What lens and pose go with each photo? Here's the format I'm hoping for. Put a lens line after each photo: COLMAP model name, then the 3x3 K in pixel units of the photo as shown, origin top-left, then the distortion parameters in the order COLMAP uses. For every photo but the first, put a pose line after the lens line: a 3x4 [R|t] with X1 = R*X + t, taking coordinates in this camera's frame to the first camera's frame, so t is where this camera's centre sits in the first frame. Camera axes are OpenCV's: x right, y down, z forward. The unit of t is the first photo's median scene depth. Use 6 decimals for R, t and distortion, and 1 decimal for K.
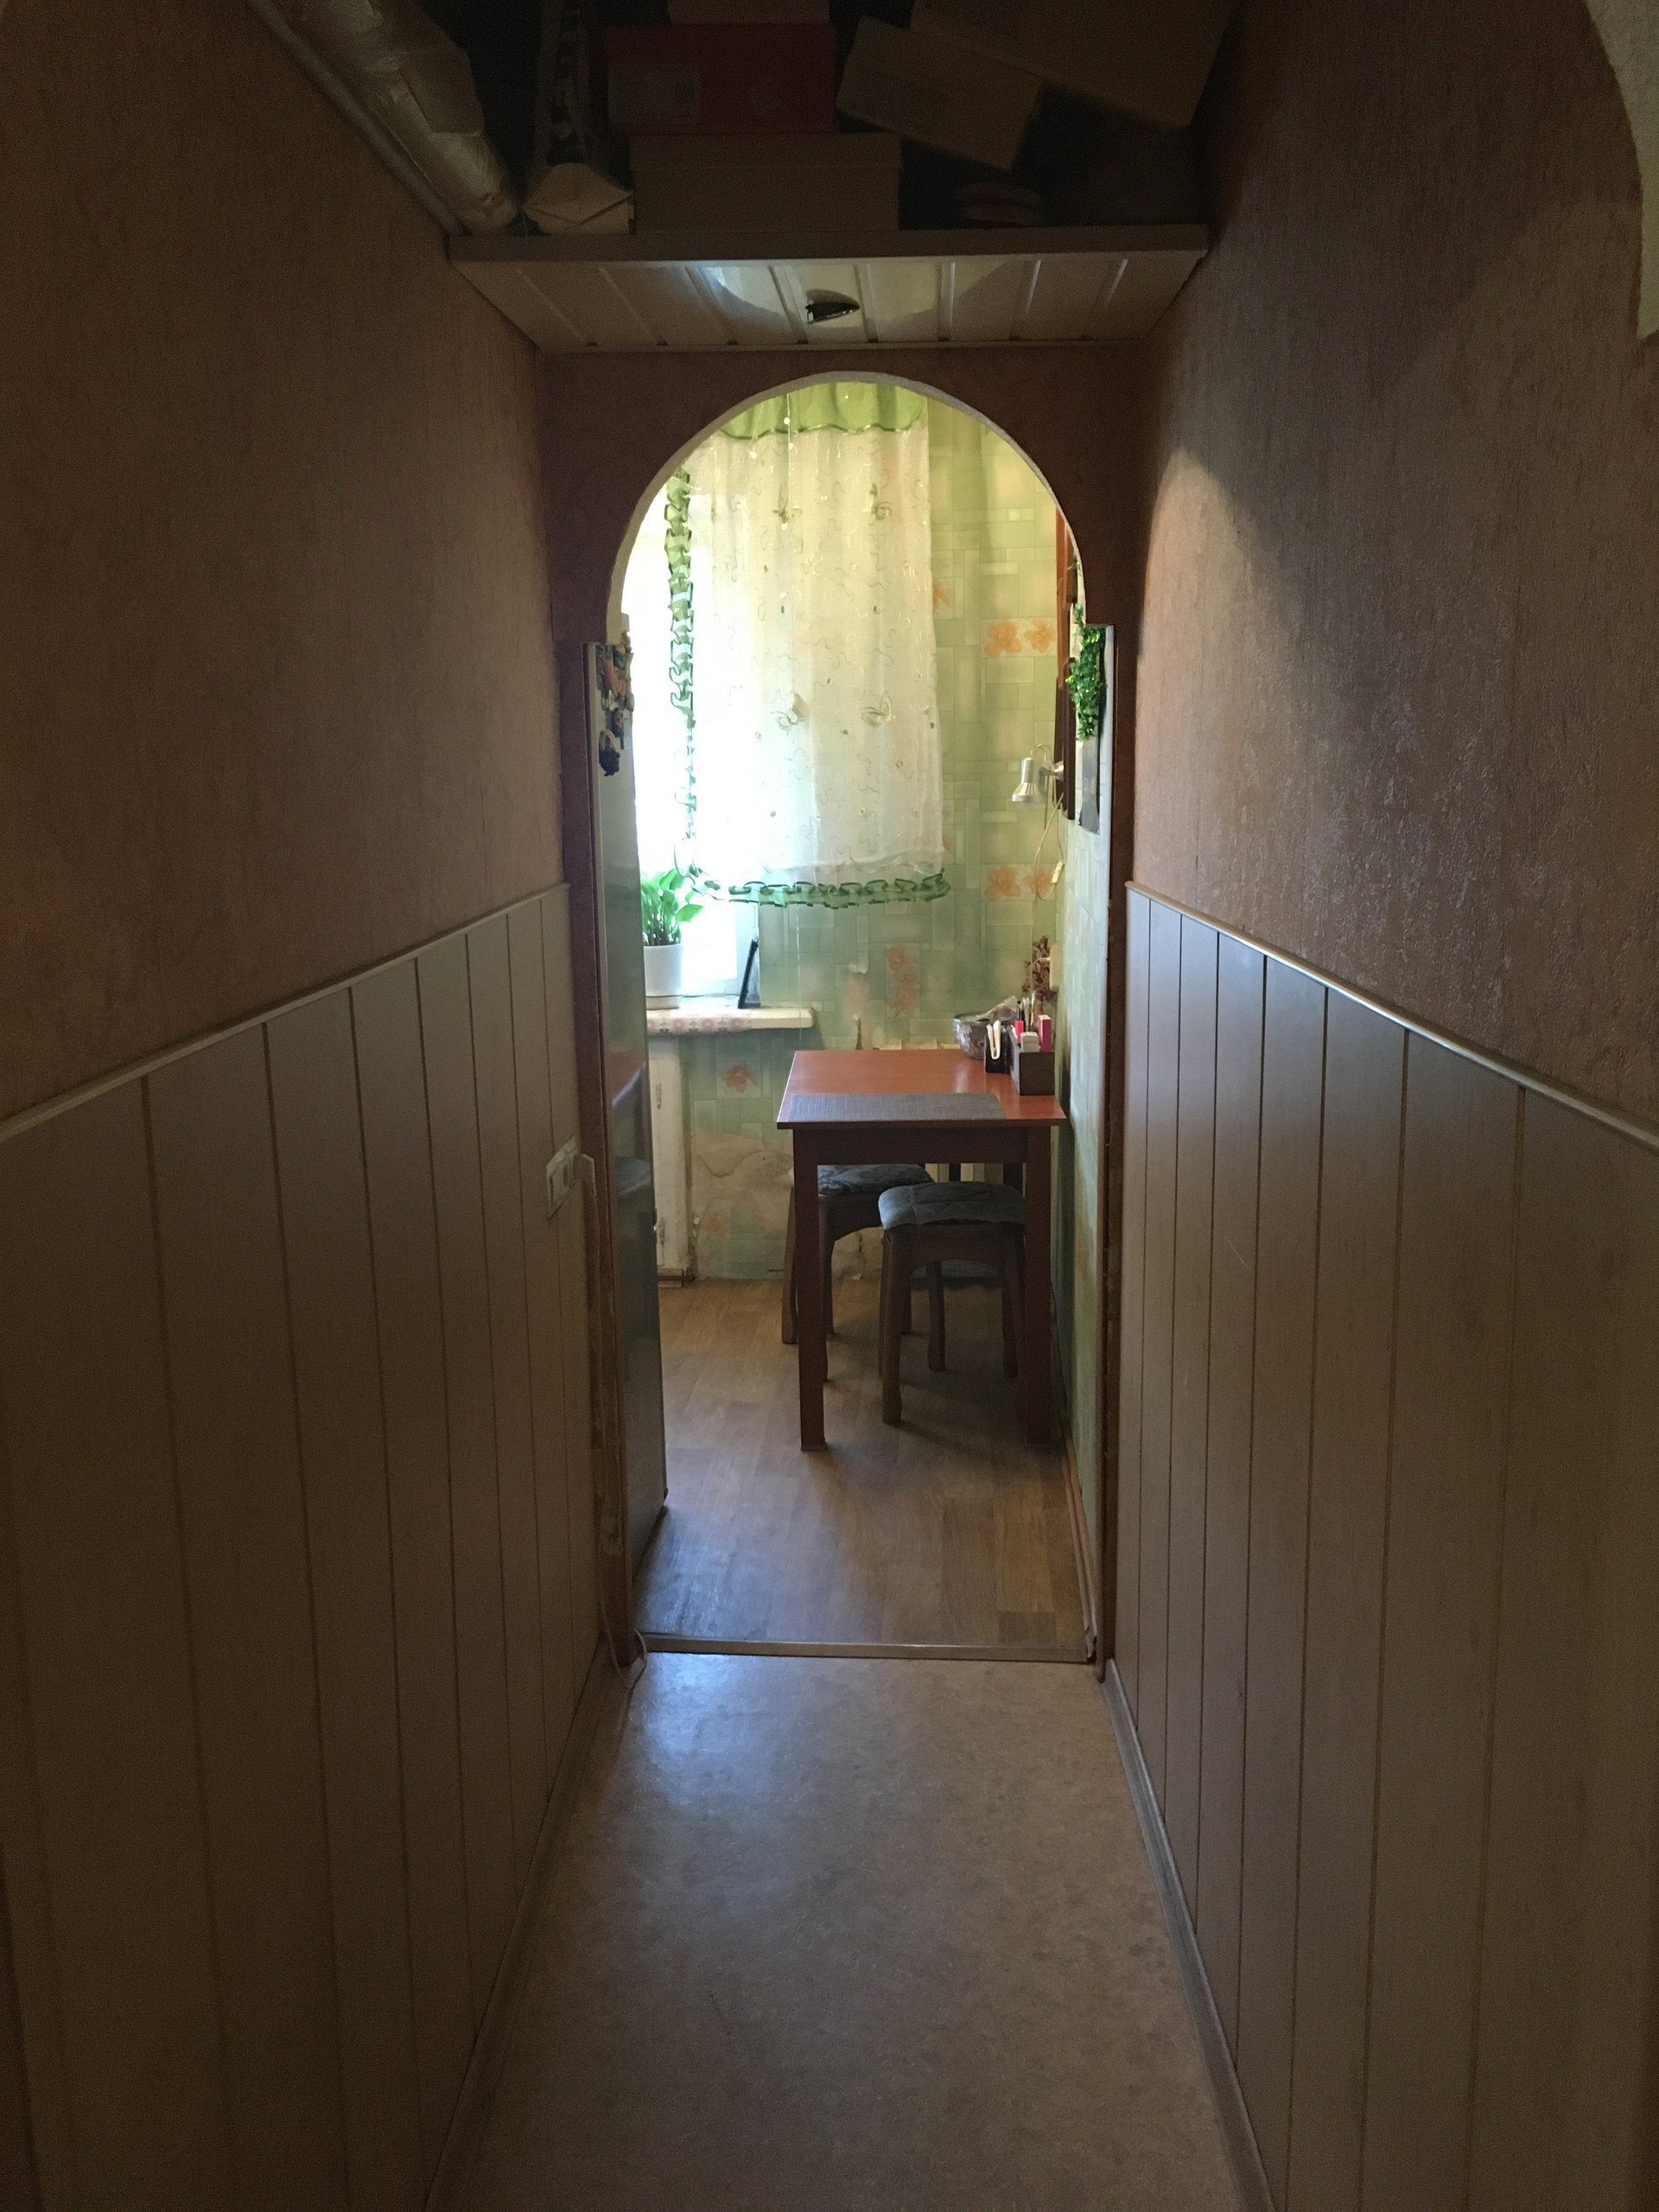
lens RADIAL K [[1867.4, 0, 831.5], [0, 1867.4, 1100.7], [0, 0, 1]] dist [0.074872, -0.100178]
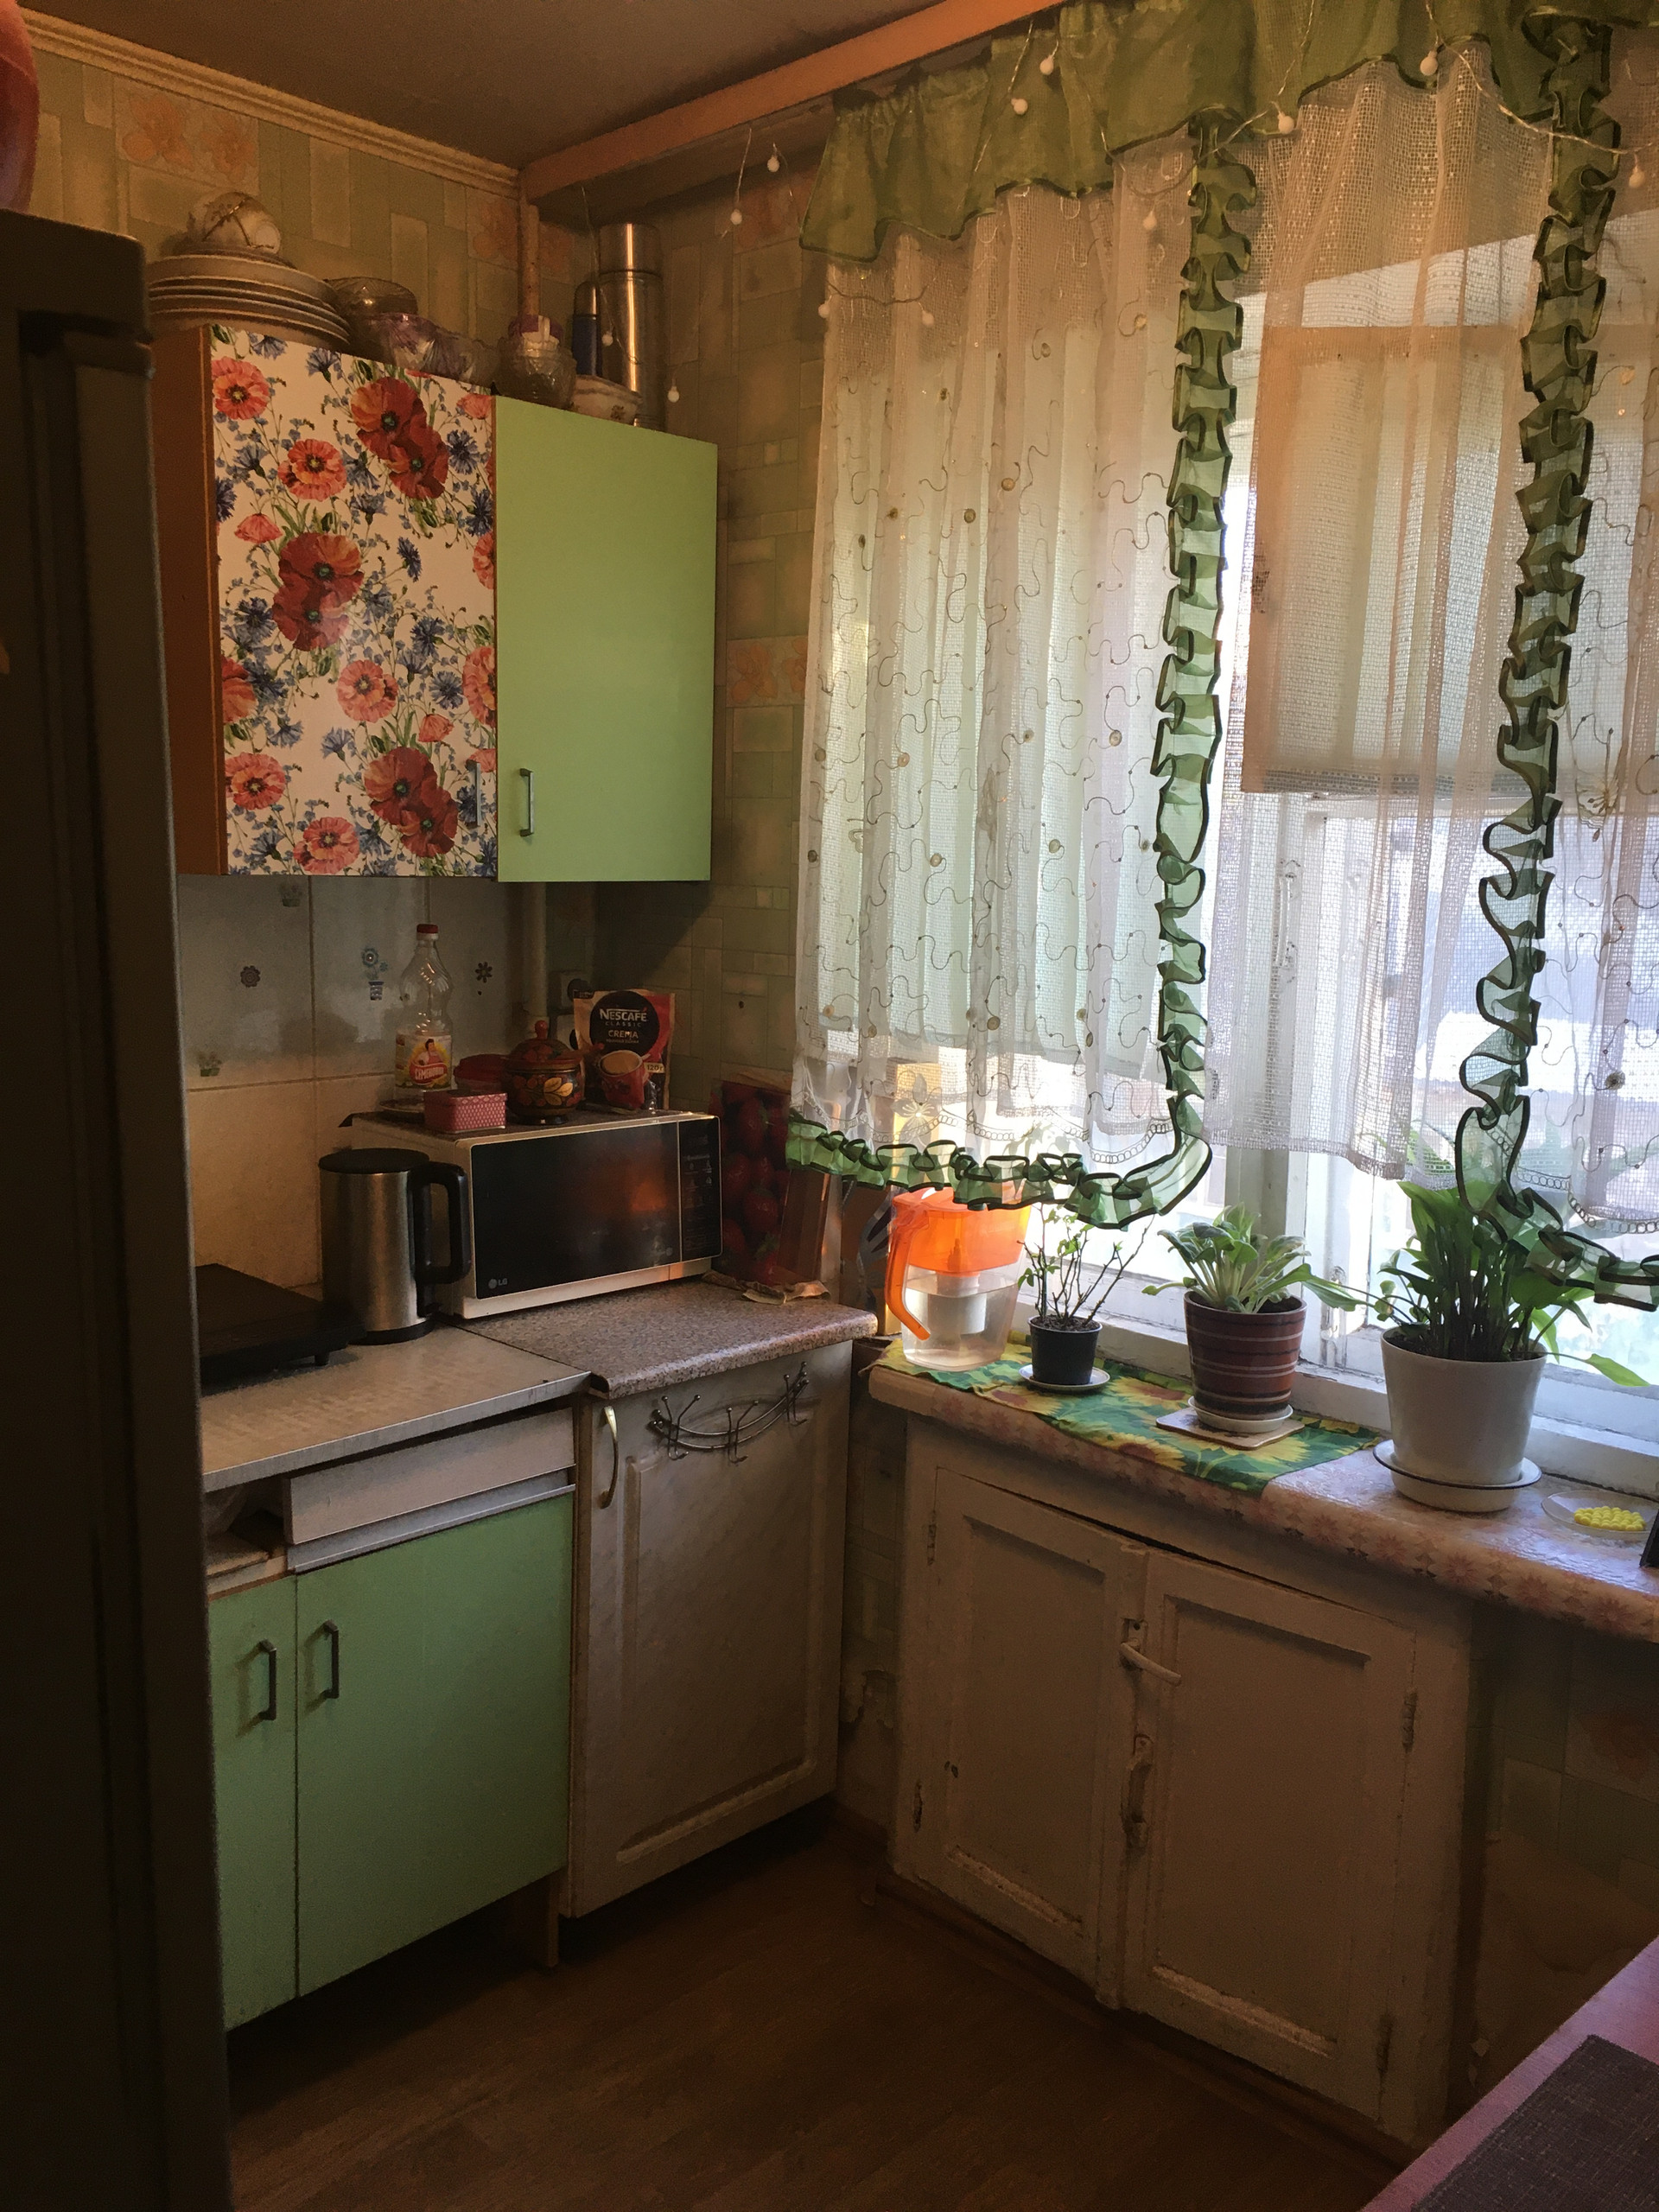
lens RADIAL K [[1867.4, 0, 833.8], [0, 1867.4, 1097.2], [0, 0, 1]] dist [0.074872, -0.100178]
pose [[0.745274, 0.121463, -0.655602, 0.070392], [-0.153609, 0.988096, 0.008445, -0.127953], [0.648823, 0.094413, 0.755059, 0.638278]]
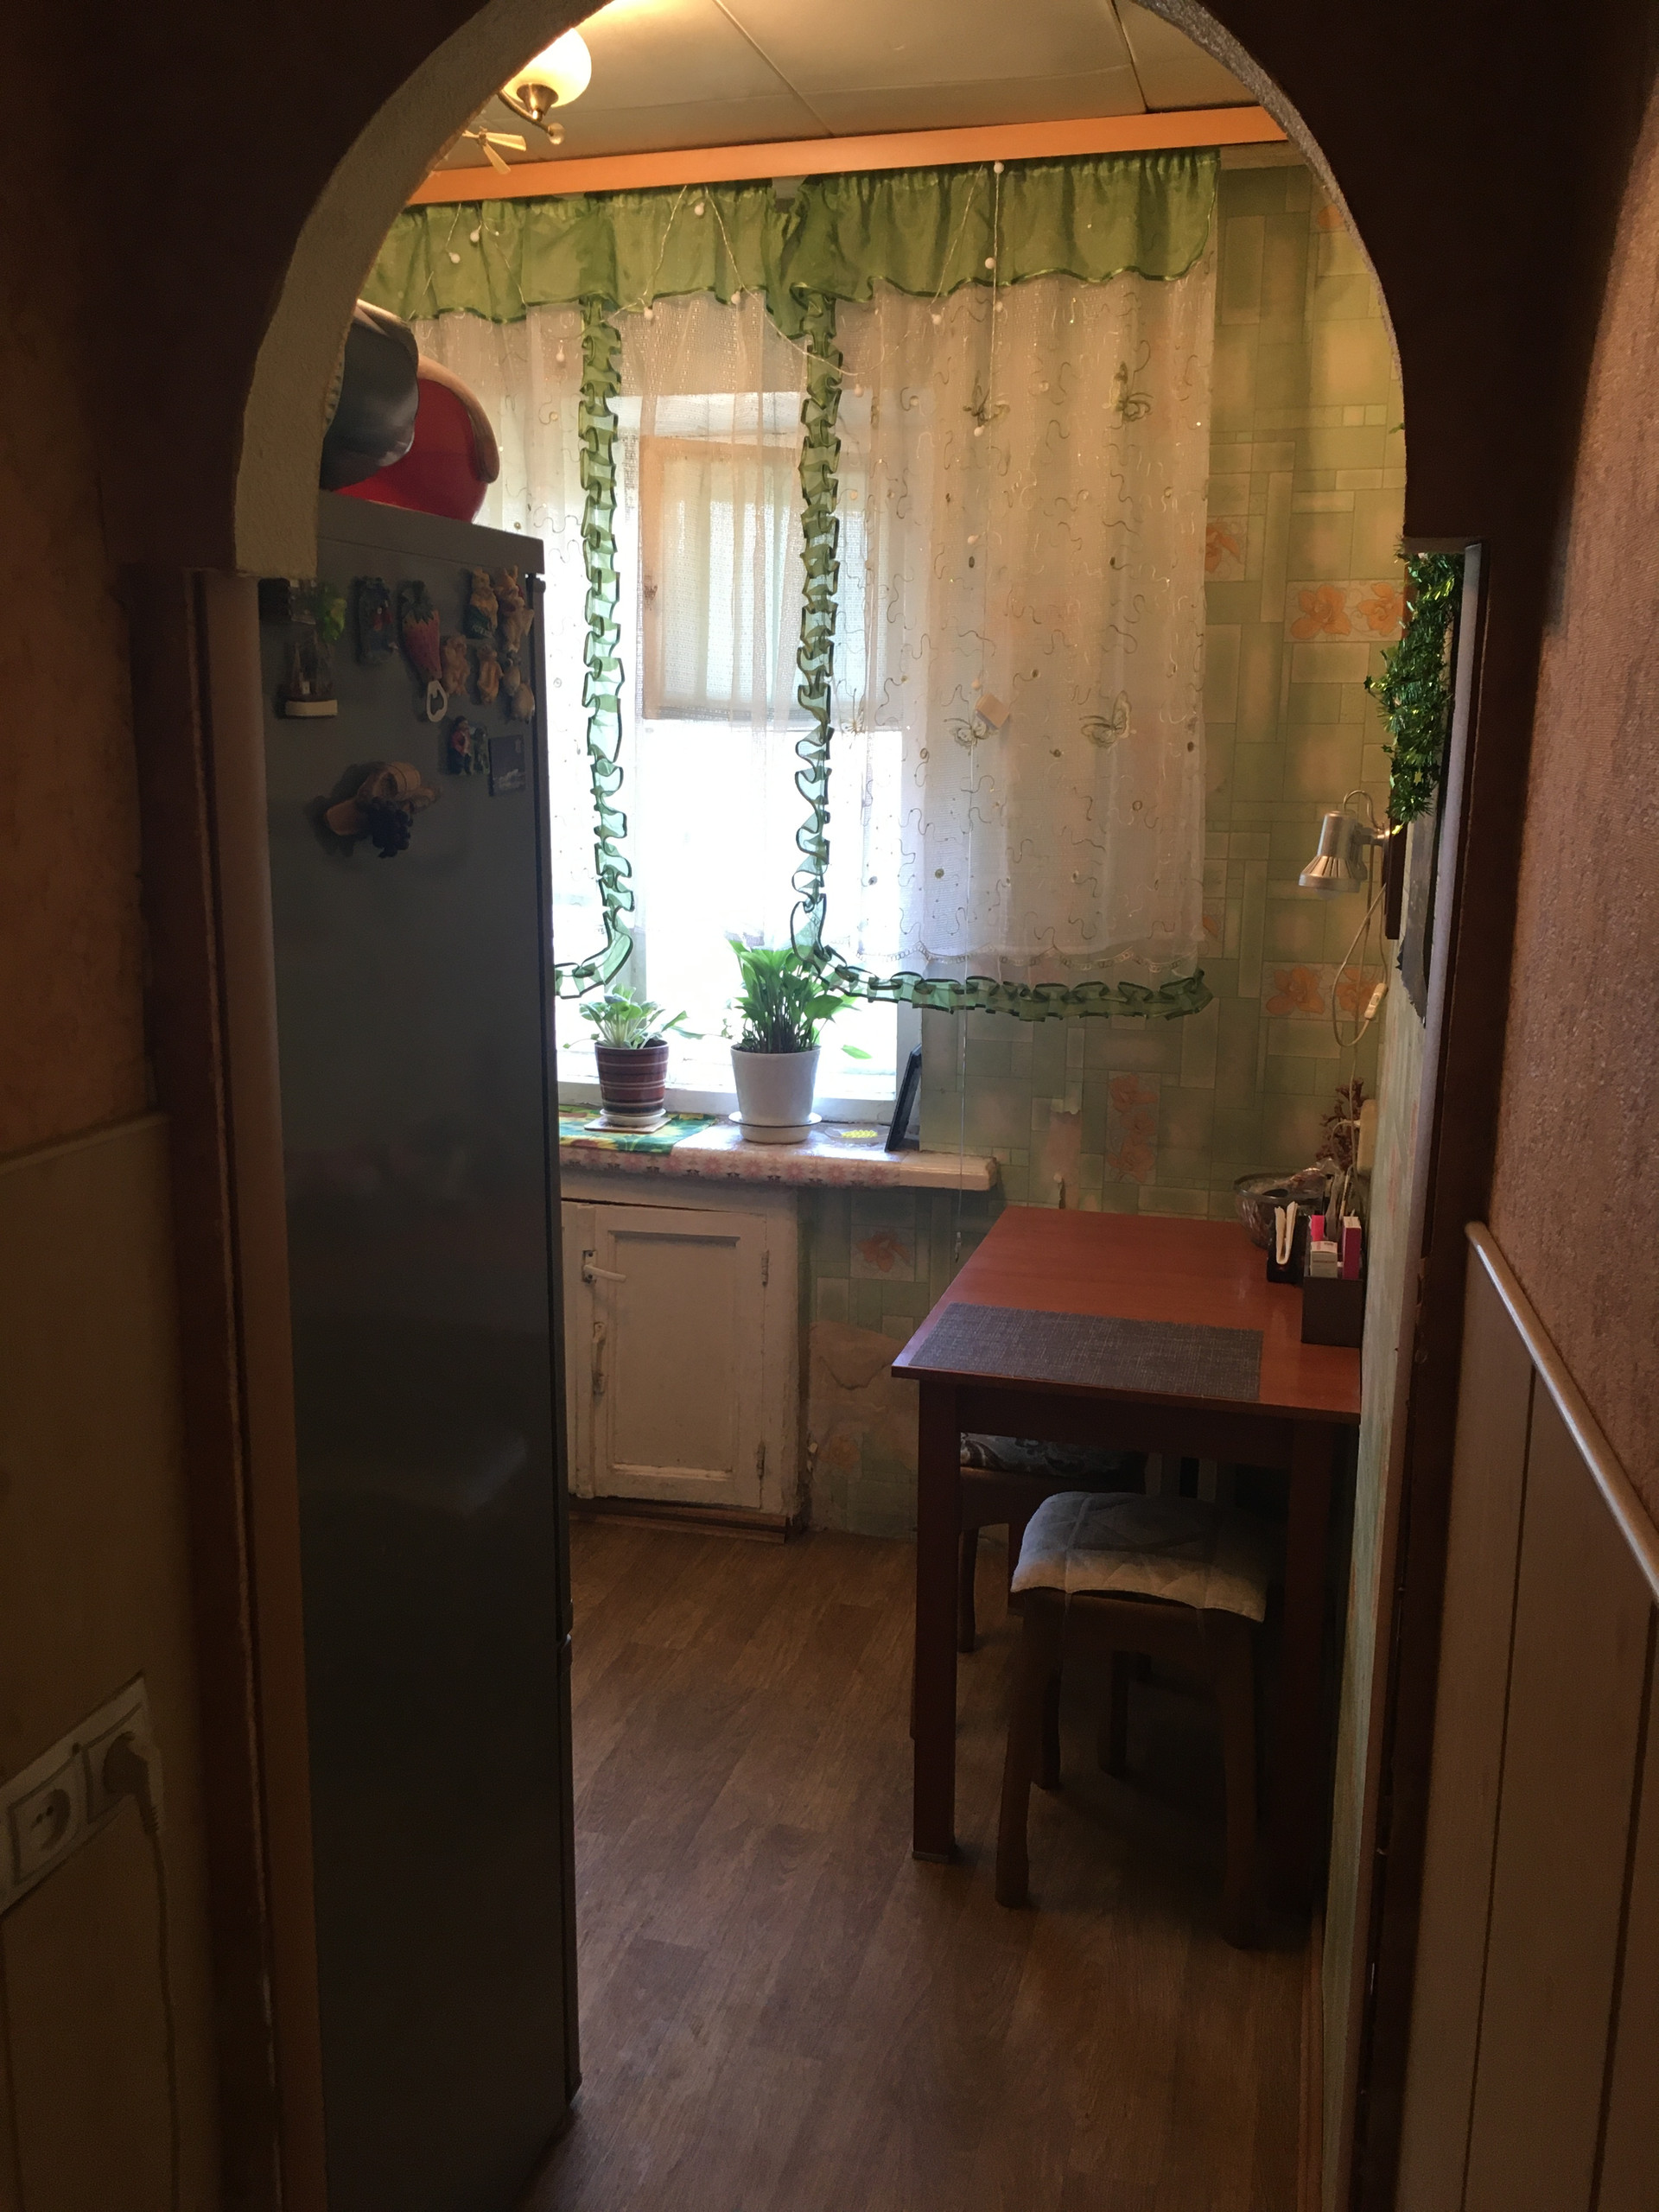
lens RADIAL K [[1867.4, 0, 825.3], [0, 1867.4, 1106.2], [0, 0, 1]] dist [0.074872, -0.100178]
pose [[0.980595, 0.066556, -0.184401, 0.056430], [-0.064785, 0.997777, 0.015615, -0.079710], [0.185031, -0.003366, 0.982727, 0.346913]]
